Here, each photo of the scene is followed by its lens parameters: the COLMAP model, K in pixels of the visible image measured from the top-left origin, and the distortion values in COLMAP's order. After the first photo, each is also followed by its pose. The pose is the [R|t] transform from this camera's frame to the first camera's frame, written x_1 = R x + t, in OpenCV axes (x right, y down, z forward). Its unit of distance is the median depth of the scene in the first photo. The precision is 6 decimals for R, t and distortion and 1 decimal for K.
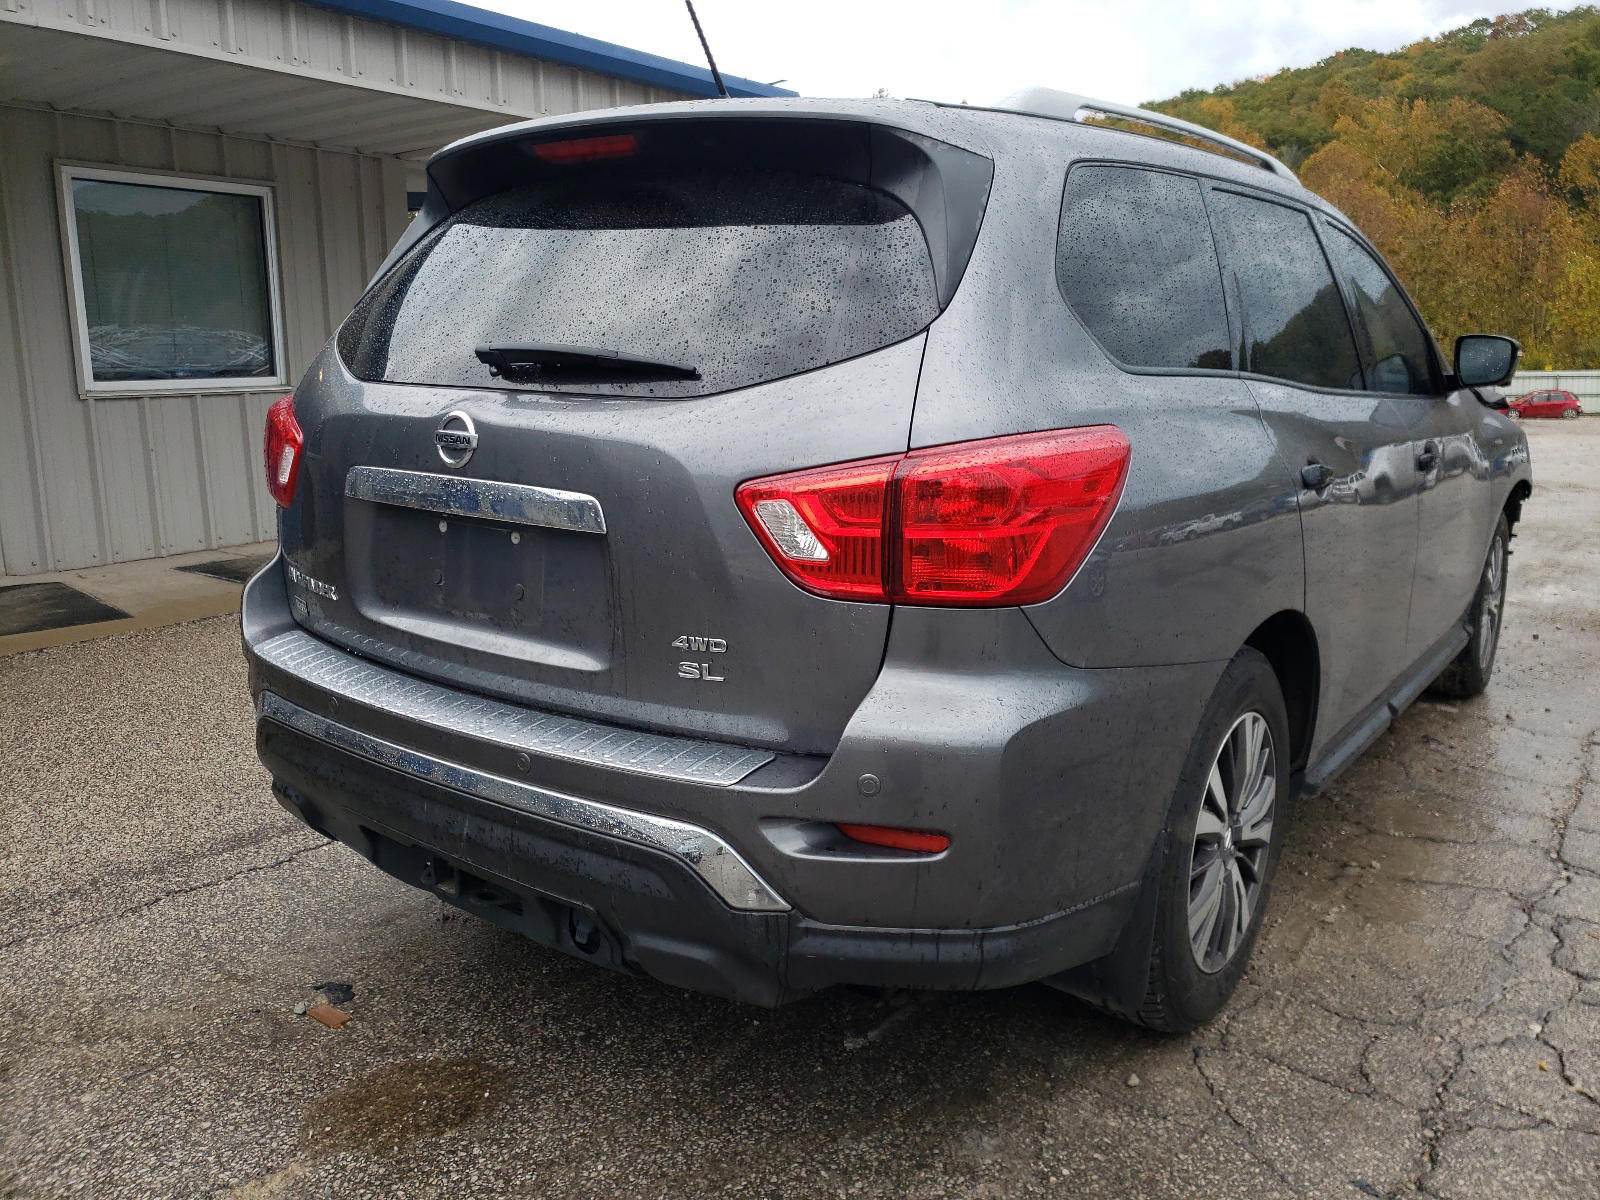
lens RADIAL K [[1217.0, 0, 799.7], [0, 1217.0, 599.2], [0, 0, 1]] dist [0.041497, -0.027634]
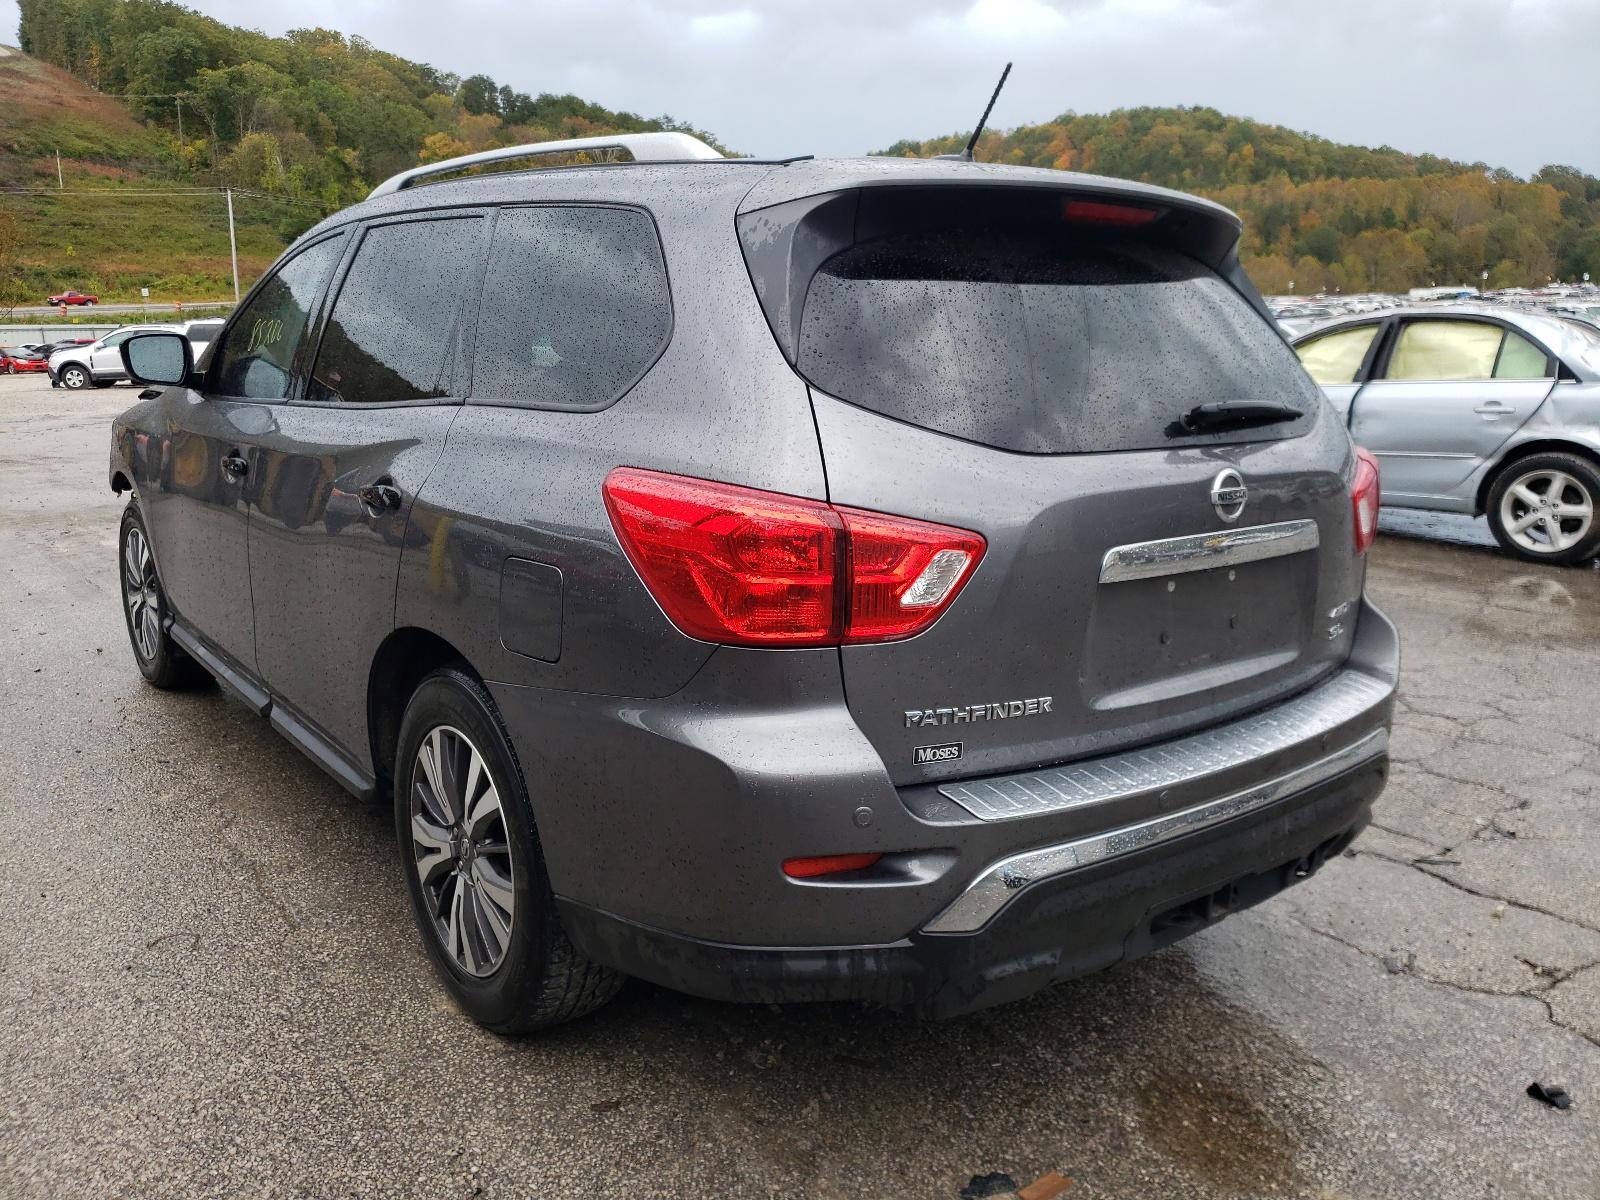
lens RADIAL K [[1217.0, 0, 800.7], [0, 1217.0, 602.9], [0, 0, 1]] dist [0.041497, -0.027634]
pose [[0.252730, -0.209617, 0.944557, -1.284911], [0.168928, 0.970814, 0.170245, -0.261744], [-0.952675, 0.116536, 0.280765, 0.973590]]
